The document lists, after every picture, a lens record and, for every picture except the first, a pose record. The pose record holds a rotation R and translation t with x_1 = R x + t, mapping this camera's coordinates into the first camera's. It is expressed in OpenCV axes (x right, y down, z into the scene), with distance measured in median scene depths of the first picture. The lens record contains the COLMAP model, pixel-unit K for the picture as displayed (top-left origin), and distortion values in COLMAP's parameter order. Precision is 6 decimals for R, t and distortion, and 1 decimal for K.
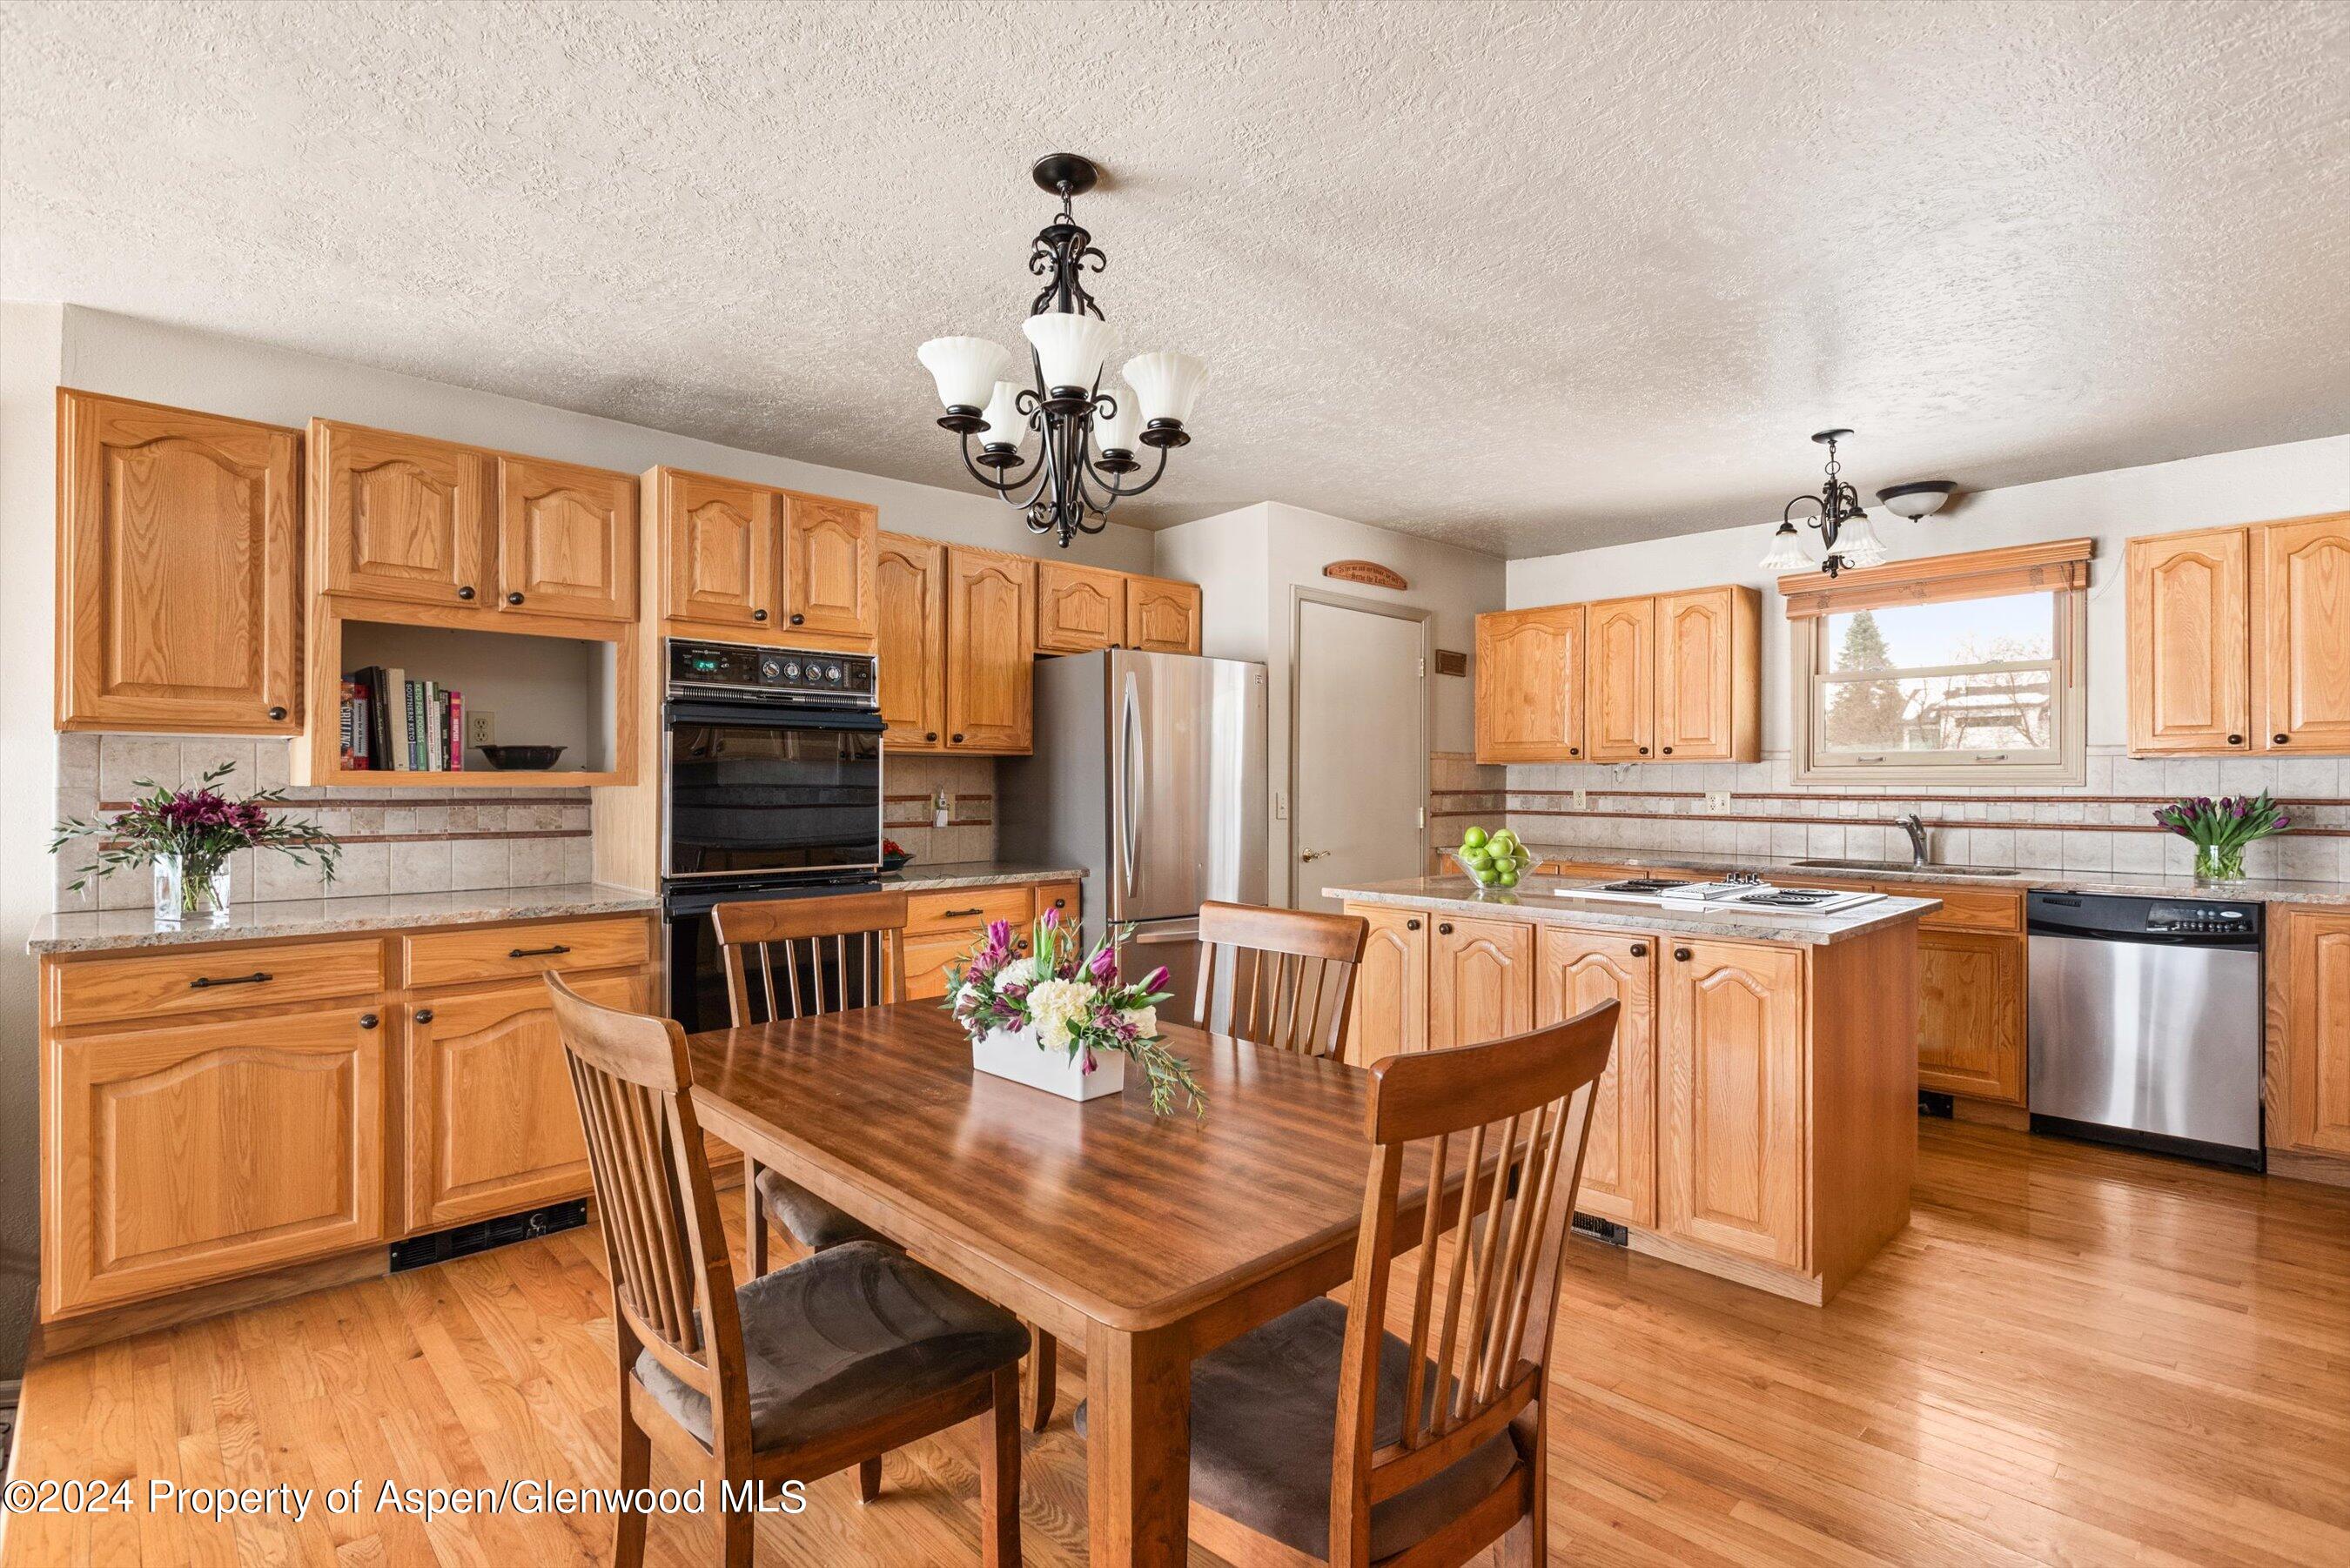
lens RADIAL K [[1080.2, 0, 1175.0], [0, 1080.2, 784.0], [0, 0, 1]] dist [-0.000502, -0.000217]
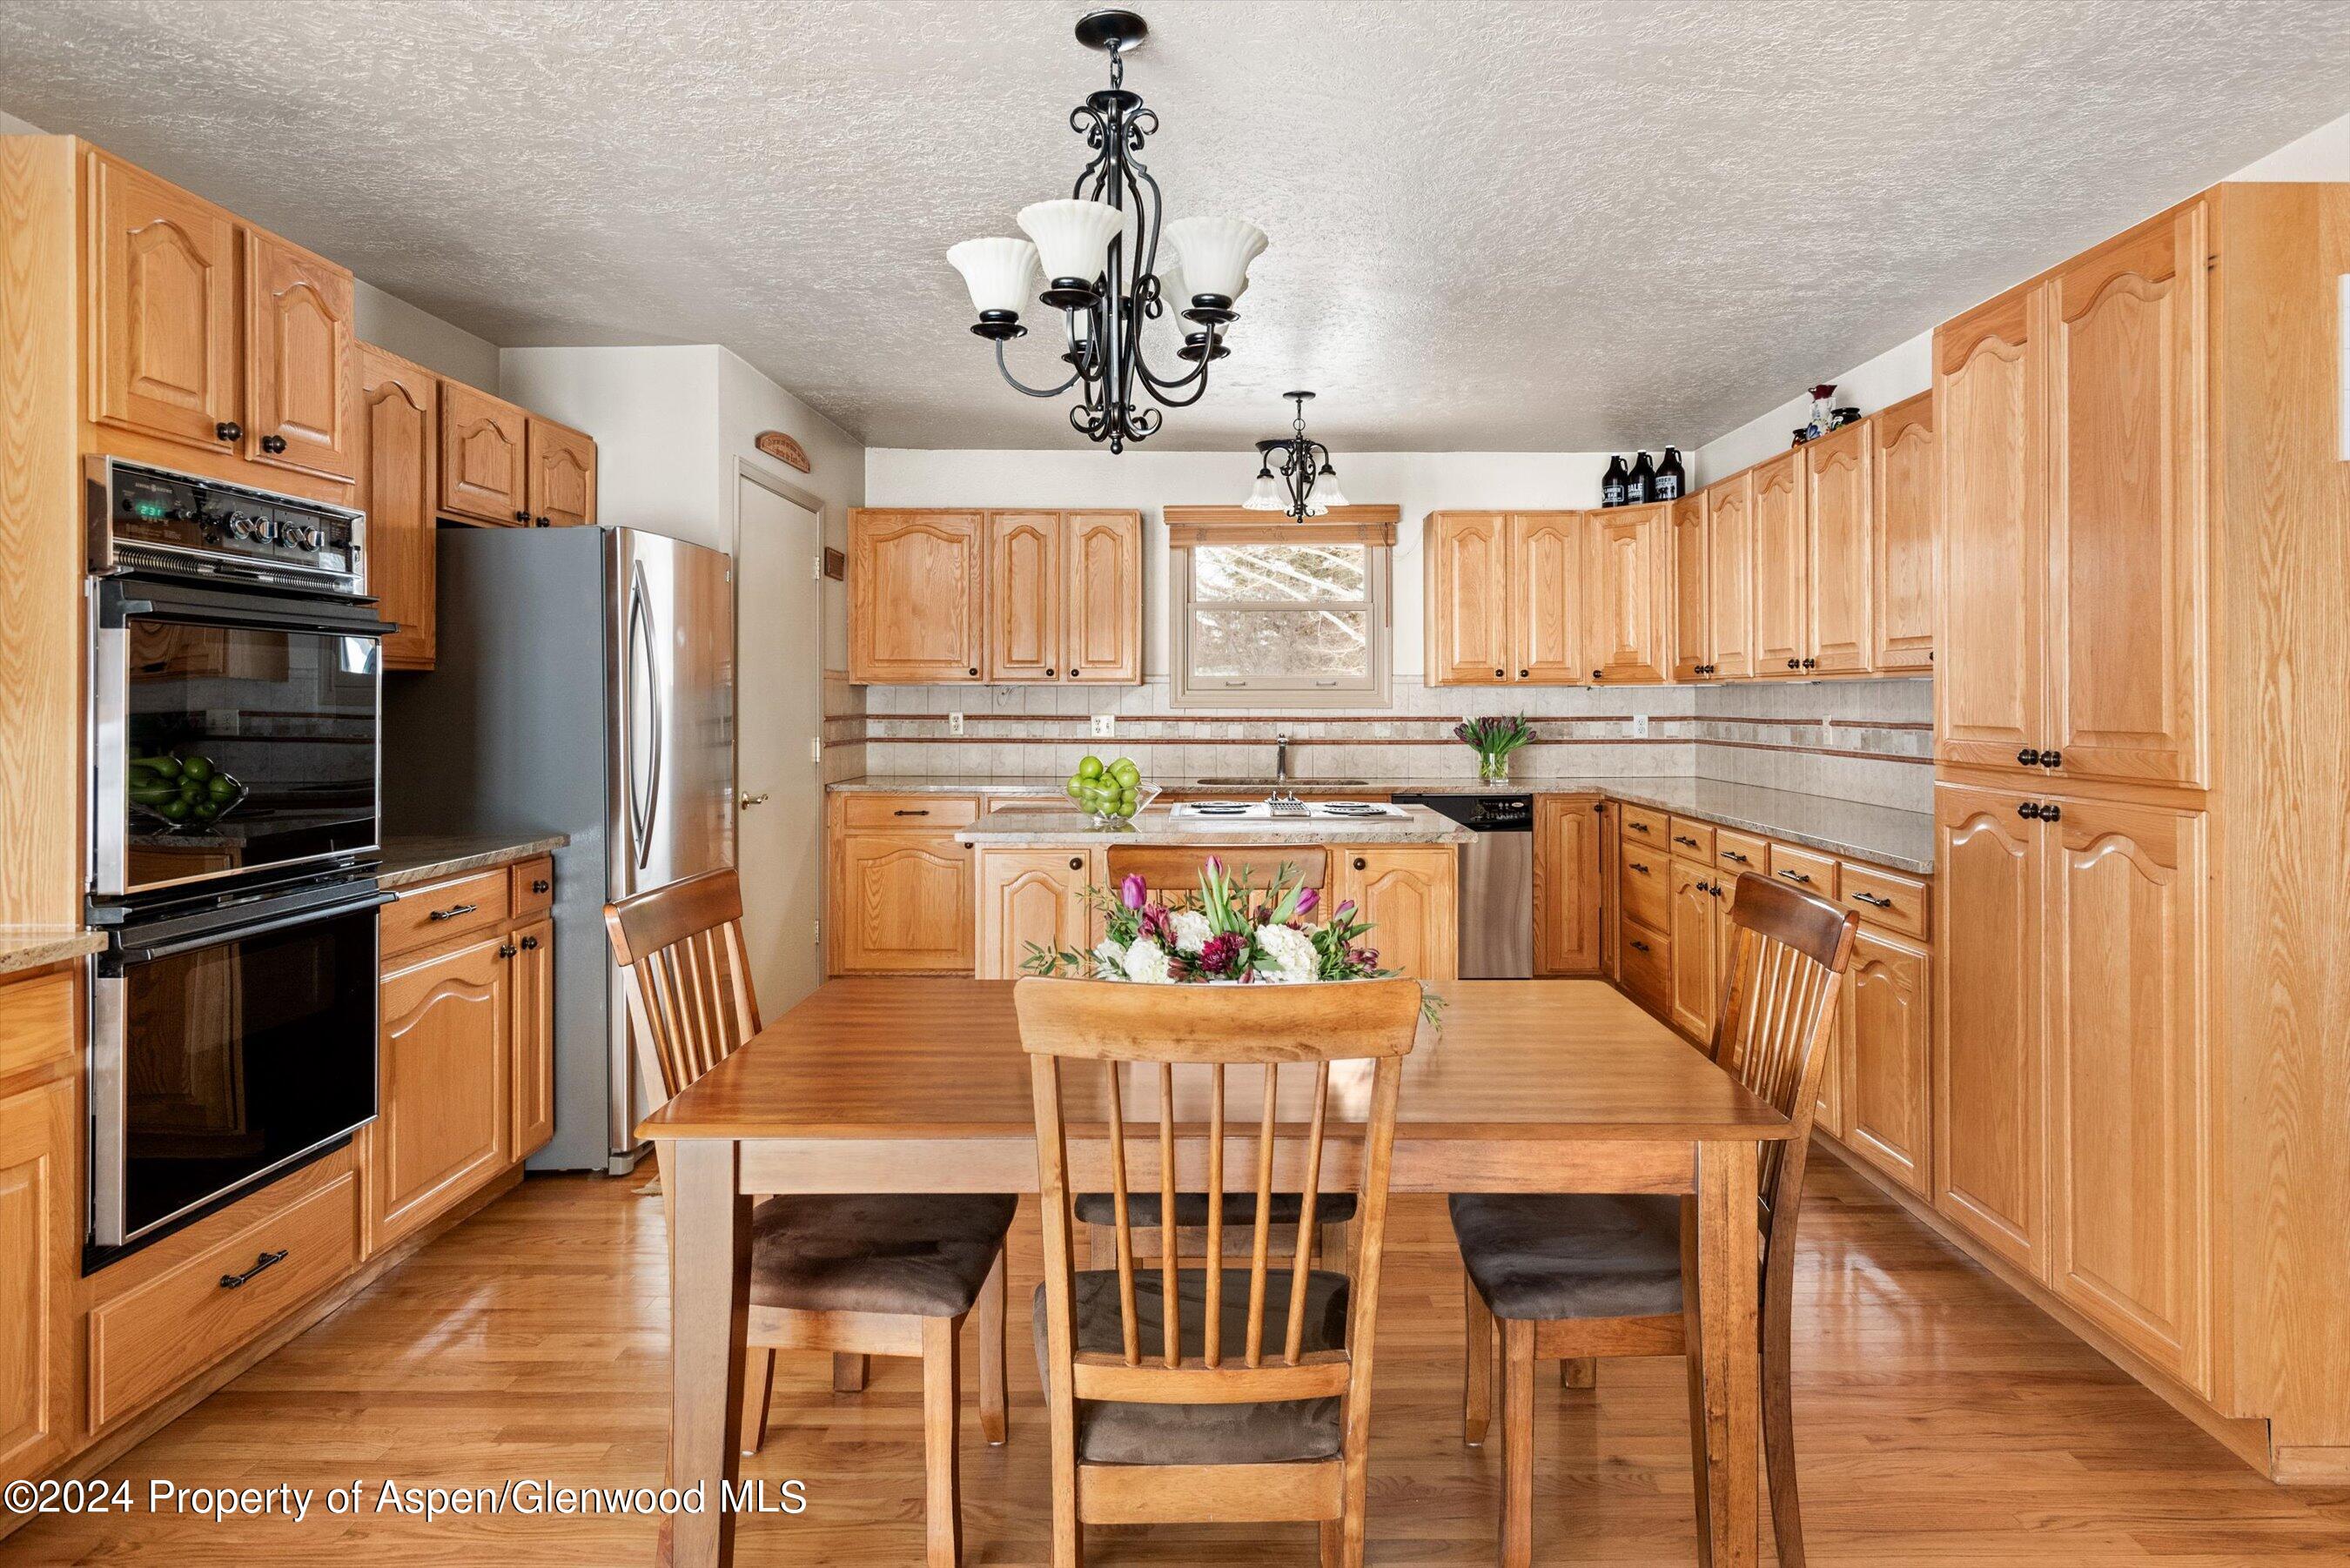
lens RADIAL K [[1369.7, 0, 1183.0], [0, 1369.7, 699.7], [0, 0, 1]] dist [0.002540, -0.000236]
pose [[0.699910, -0.001607, 0.714229, -0.392965], [0.002243, 0.999997, 0.000051, -0.007427], [-0.714228, 0.001566, 0.699912, 0.080554]]
